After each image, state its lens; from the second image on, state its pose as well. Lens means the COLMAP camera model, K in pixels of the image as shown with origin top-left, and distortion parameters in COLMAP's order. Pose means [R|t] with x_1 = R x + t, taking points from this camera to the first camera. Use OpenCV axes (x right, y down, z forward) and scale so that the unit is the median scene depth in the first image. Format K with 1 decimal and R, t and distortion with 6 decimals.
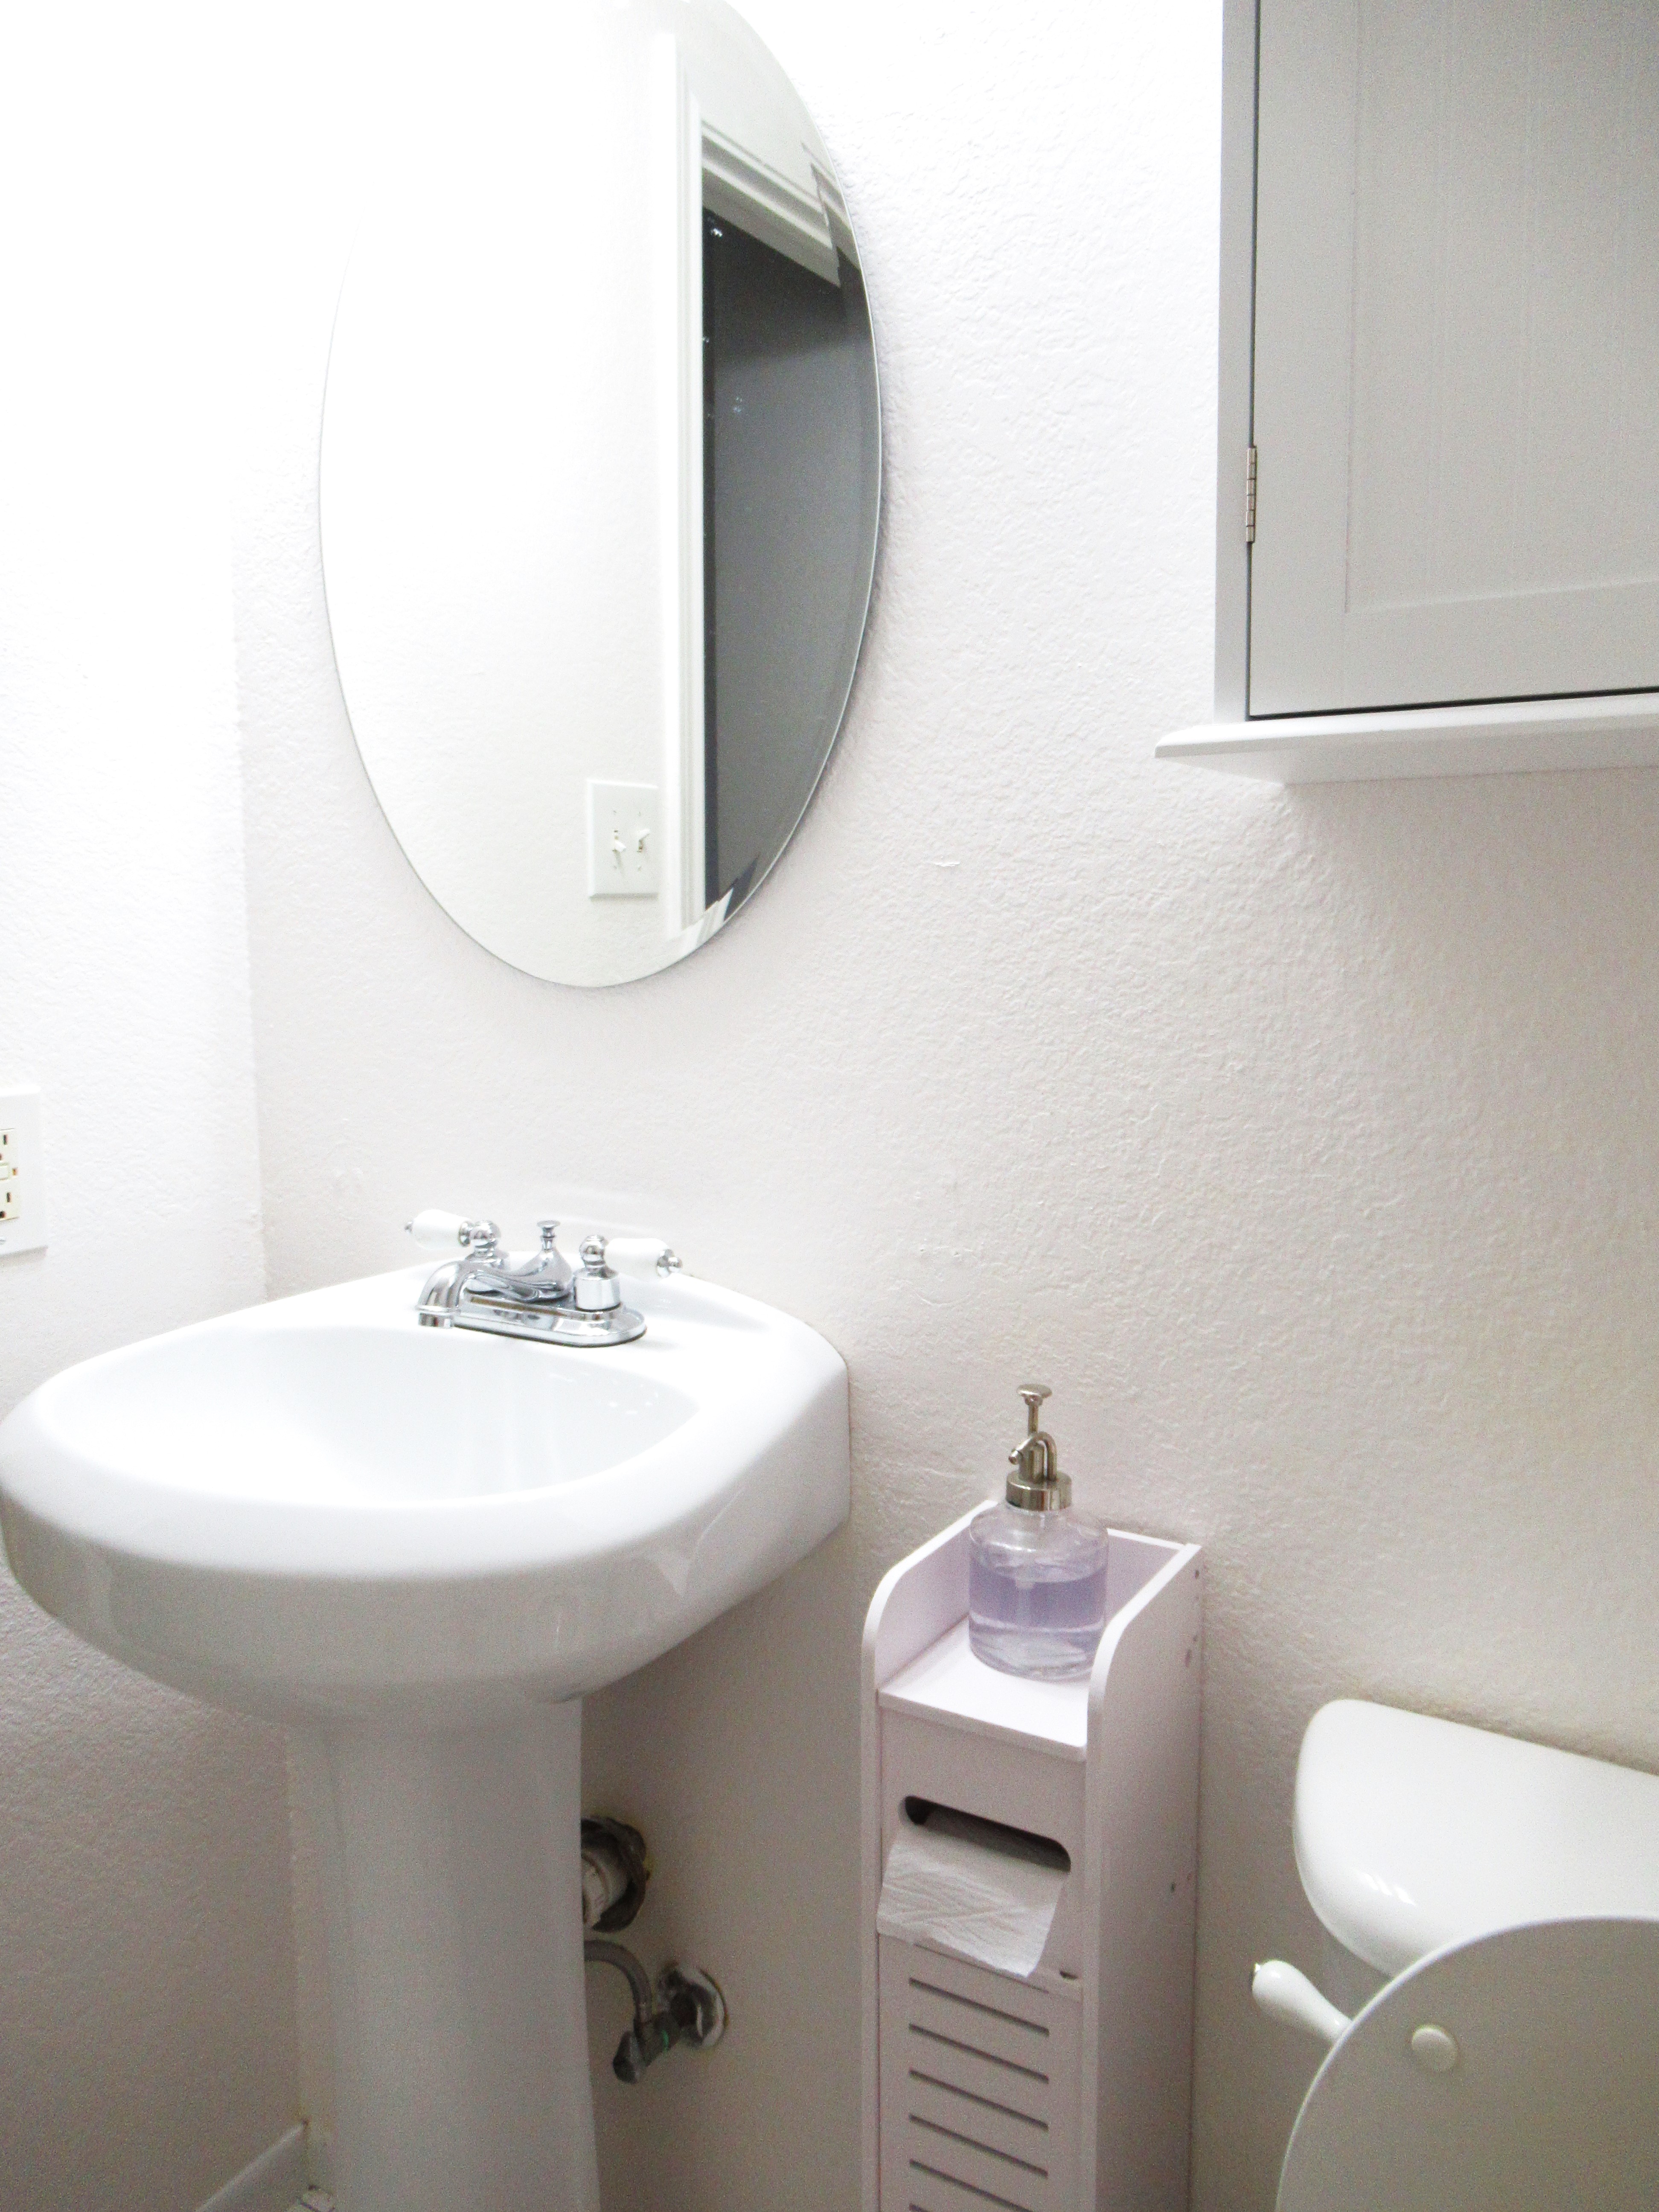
lens RADIAL K [[1659.2, 0, 831.9], [0, 1659.2, 1105.7], [0, 0, 1]] dist [0.004771, -0.003325]
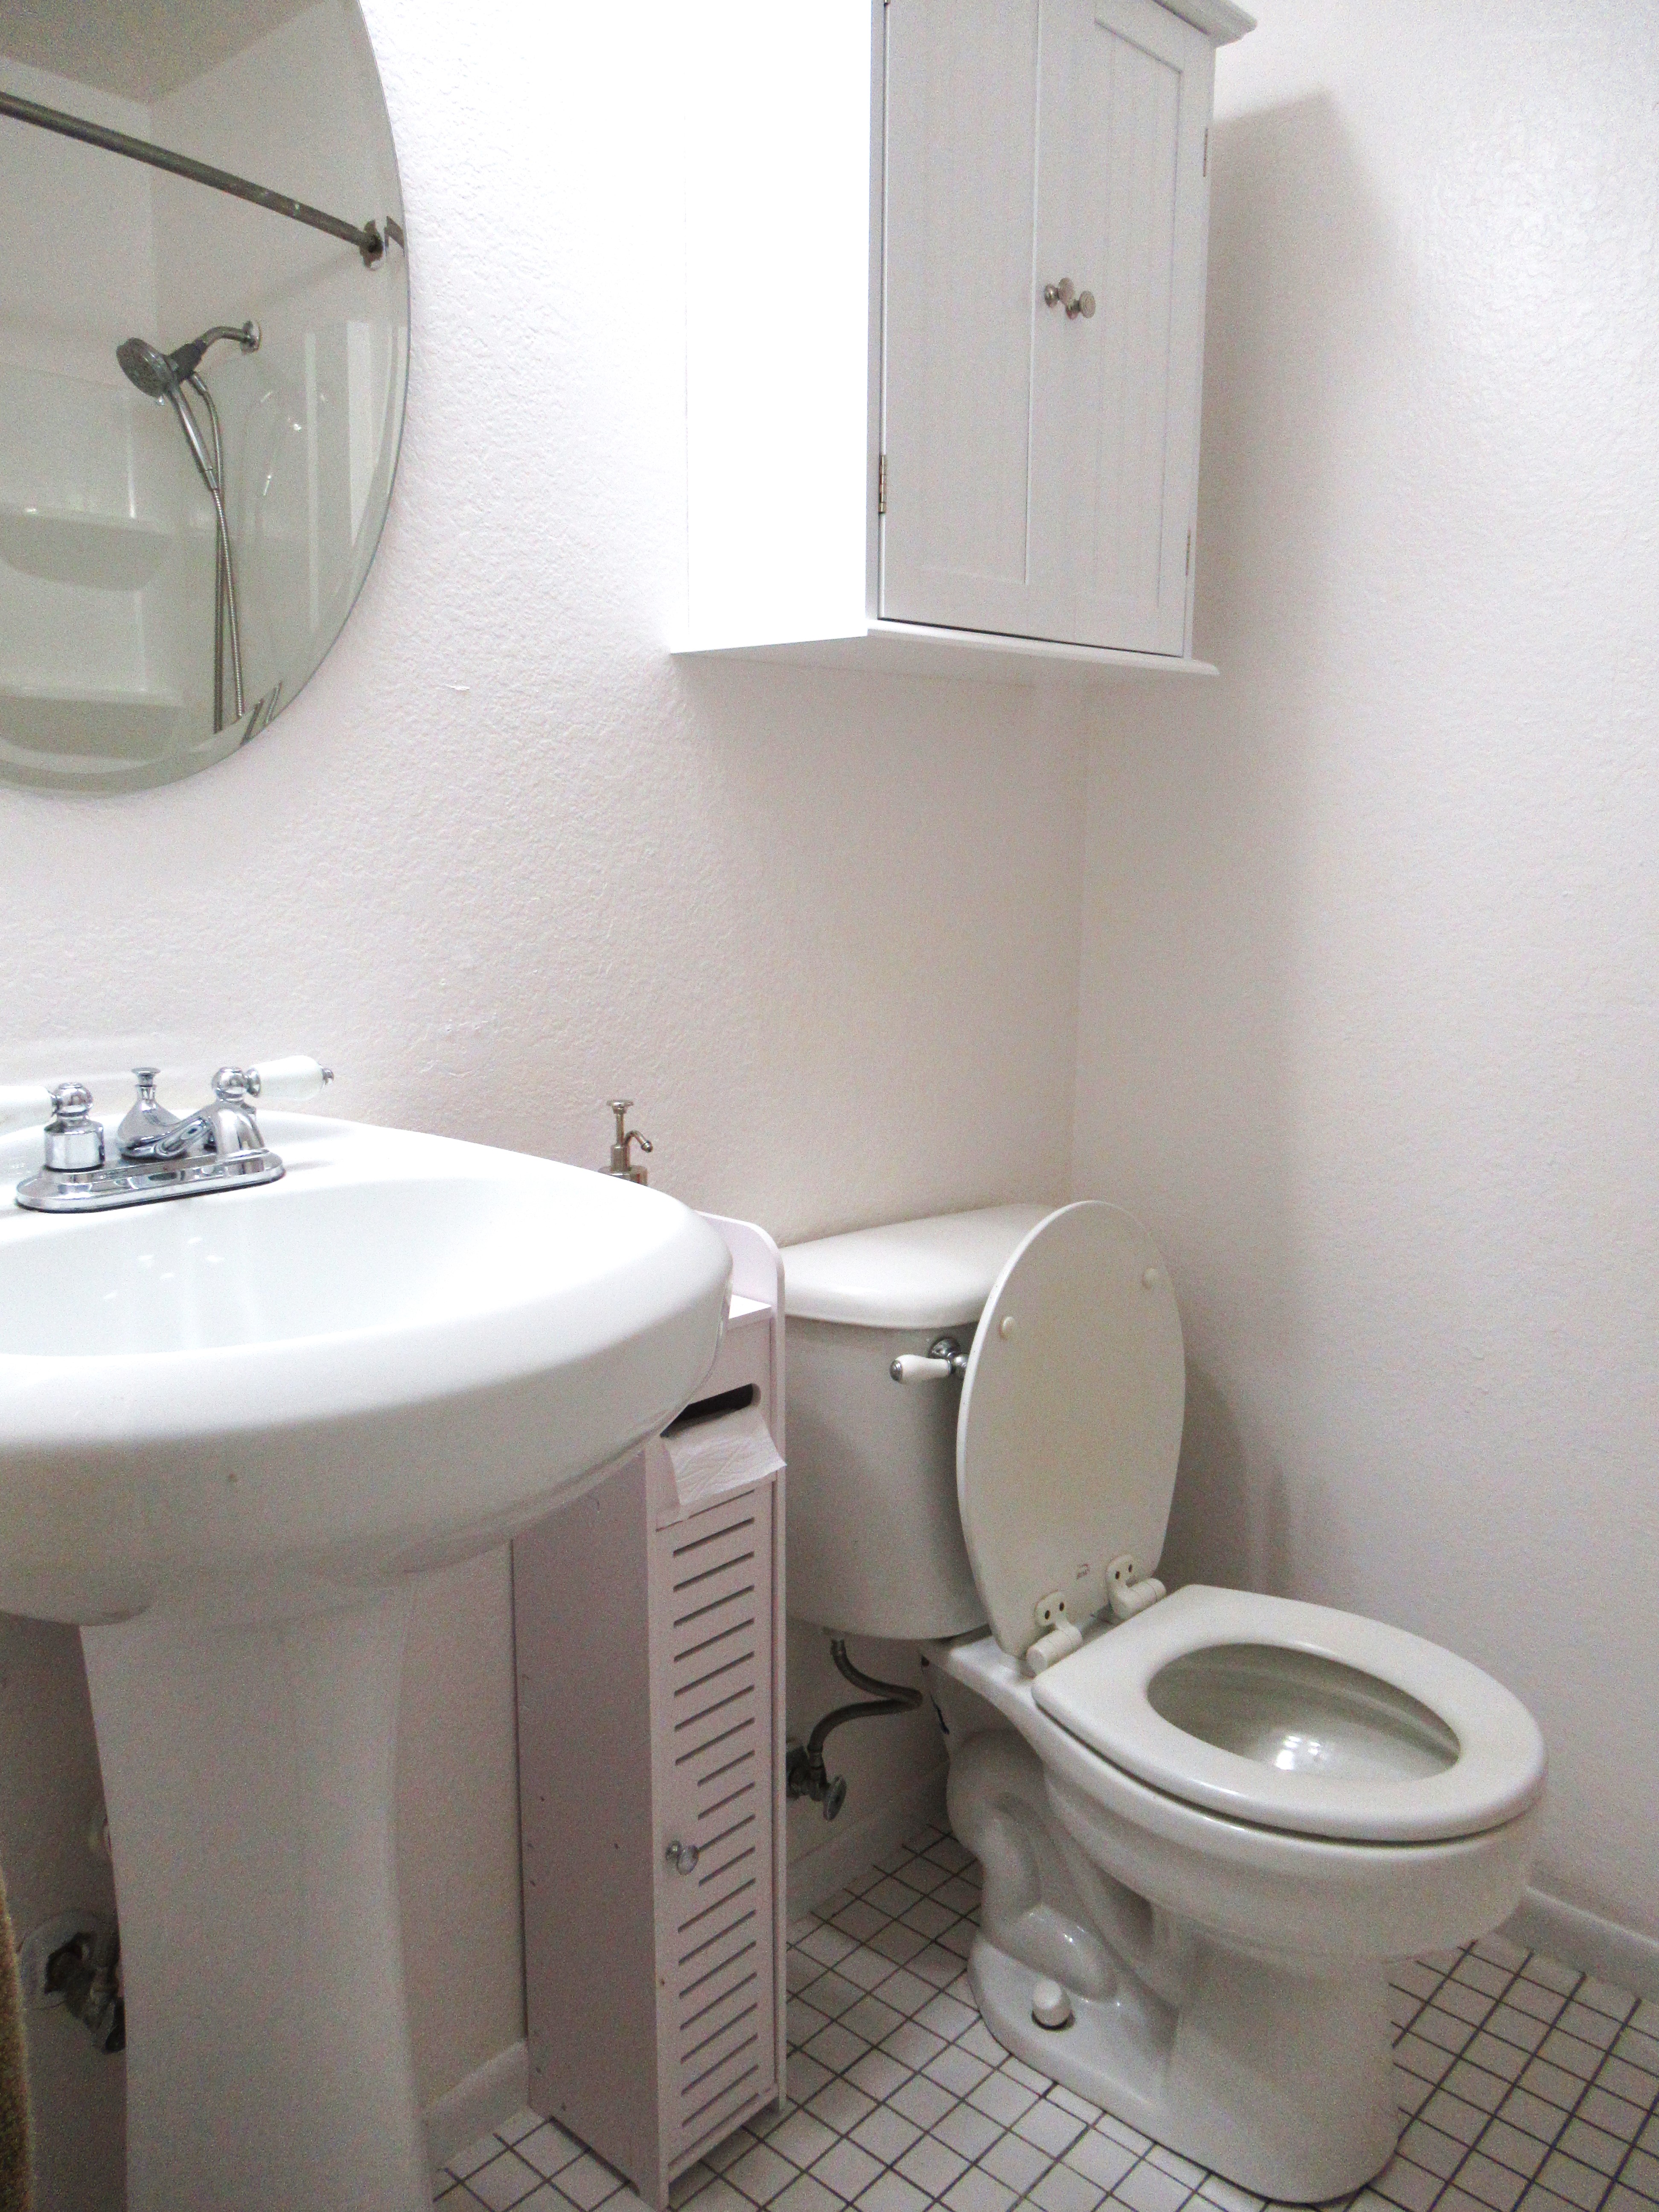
lens RADIAL K [[1659.2, 0, 830.2], [0, 1659.2, 1106.3], [0, 0, 1]] dist [0.004771, -0.003325]
pose [[0.195890, -0.157028, 0.967972, -1.089913], [0.112578, 0.984171, 0.136874, 0.012973], [-0.974142, 0.082160, 0.210467, 0.547902]]
